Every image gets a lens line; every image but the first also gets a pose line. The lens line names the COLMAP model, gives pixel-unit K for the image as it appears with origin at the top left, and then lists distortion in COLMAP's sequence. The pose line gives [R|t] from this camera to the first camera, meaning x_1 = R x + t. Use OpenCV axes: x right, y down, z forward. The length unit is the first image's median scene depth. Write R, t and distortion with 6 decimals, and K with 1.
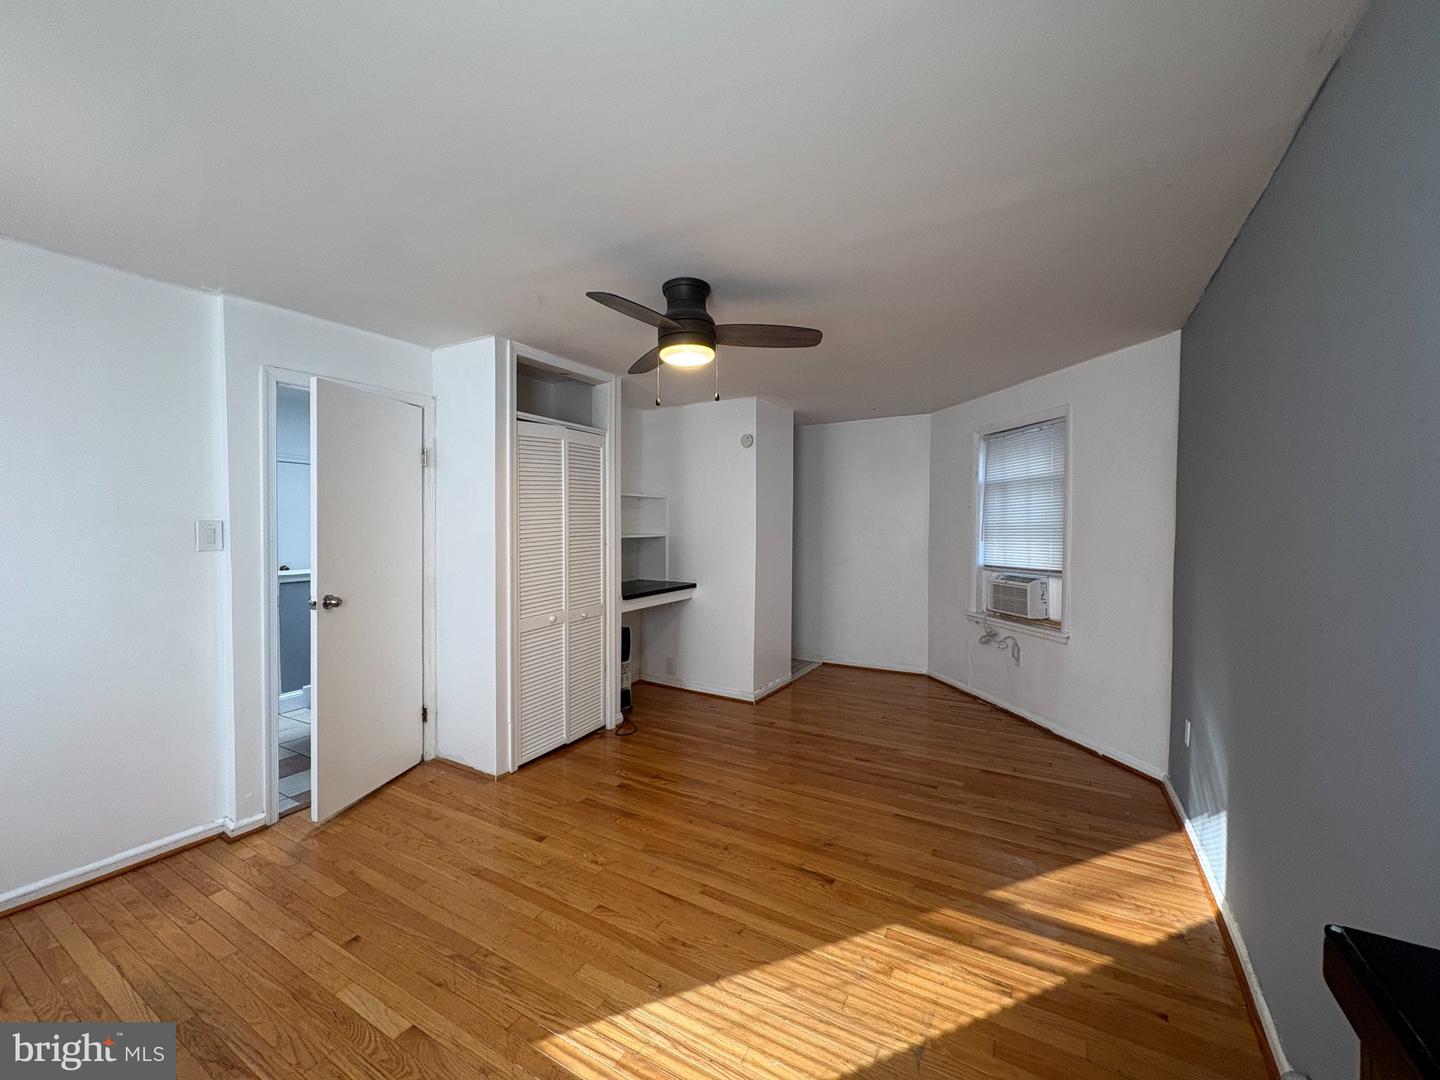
lens RADIAL K [[579.3, 0, 719.3], [0, 579.3, 533.3], [0, 0, 1]] dist [0.000342, 0.000356]
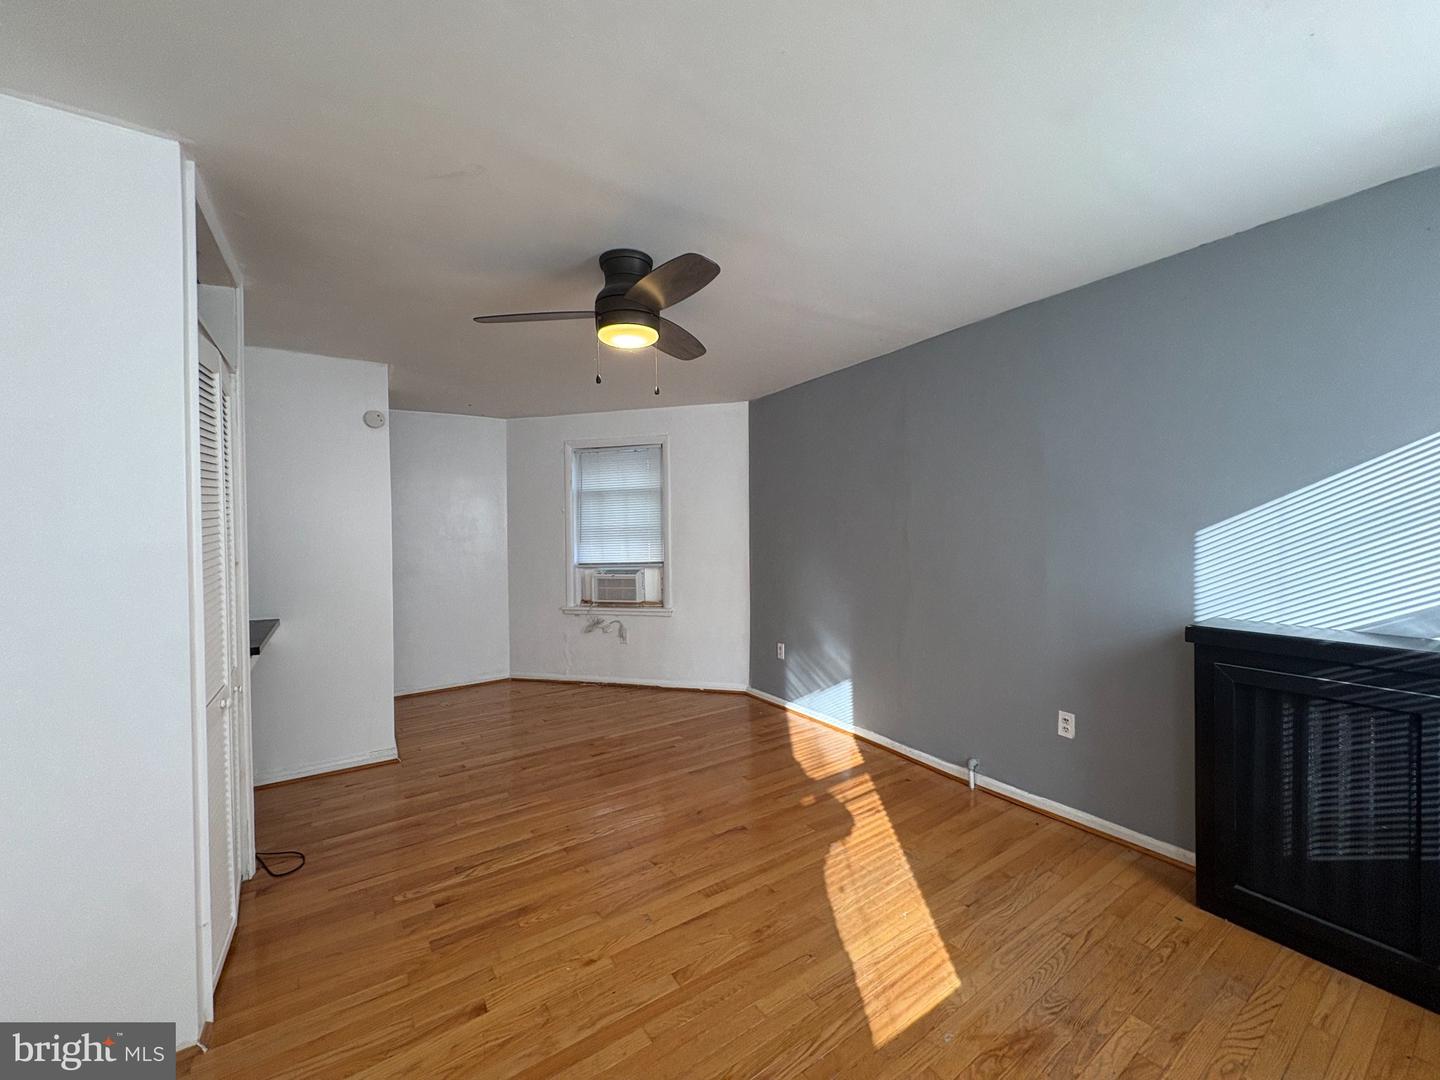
lens RADIAL K [[579.3, 0, 719.3], [0, 579.3, 533.3], [0, 0, 1]] dist [0.000342, 0.000356]
pose [[0.424040, -0.013586, 0.905542, -0.538267], [0.027270, 0.999626, 0.002228, 0.001110], [-0.905233, 0.023750, 0.424252, 0.327546]]
